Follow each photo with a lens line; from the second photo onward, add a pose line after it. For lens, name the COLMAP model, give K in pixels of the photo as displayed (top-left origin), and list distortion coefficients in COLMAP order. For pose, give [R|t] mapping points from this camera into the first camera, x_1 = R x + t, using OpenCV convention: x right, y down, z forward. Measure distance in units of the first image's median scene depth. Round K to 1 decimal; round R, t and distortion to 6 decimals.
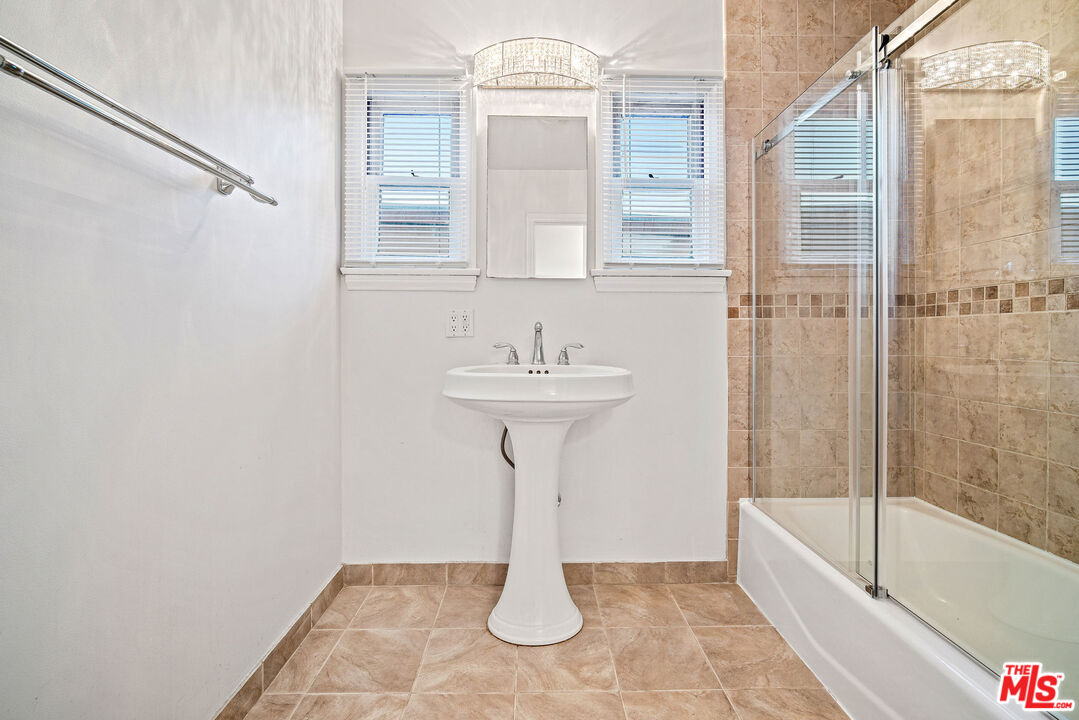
lens RADIAL K [[476.8, 0, 540.4], [0, 476.8, 336.5], [0, 0, 1]] dist [-0.001405, -0.000325]
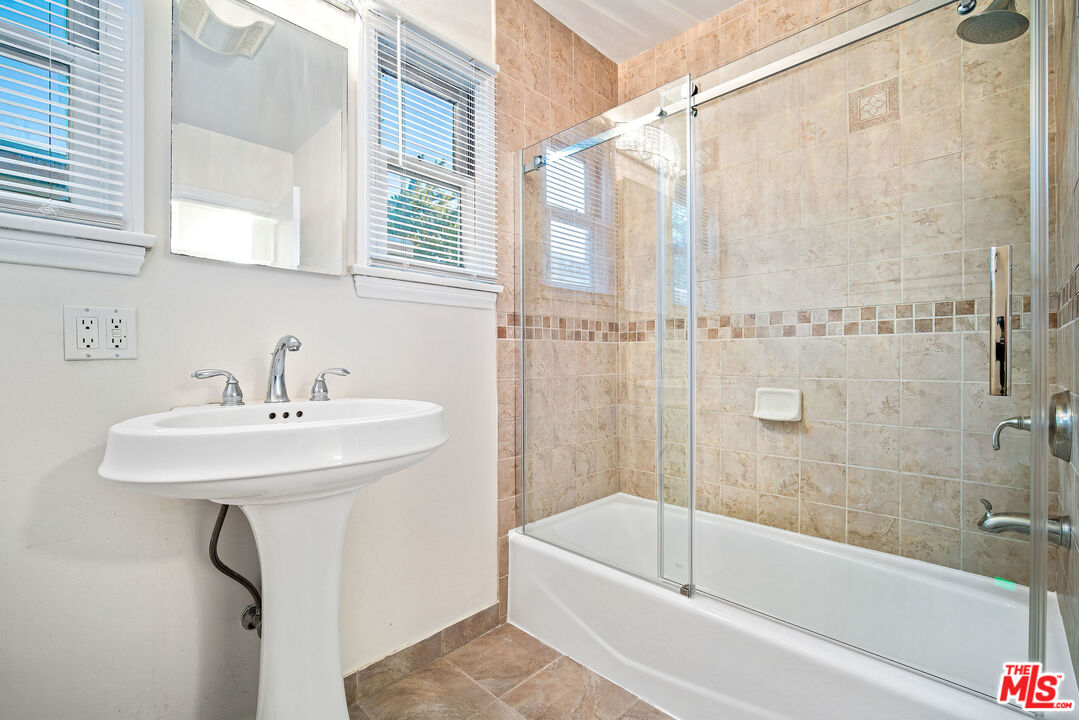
lens RADIAL K [[471.9, 0, 539.5], [0, 471.9, 360.0], [0, 0, 1]] dist [-0.009753, -0.000125]
pose [[0.711840, -0.004059, 0.702330, -0.189068], [0.001379, 0.999989, 0.004381, -0.000386], [-0.702340, -0.002150, 0.711838, 0.300504]]
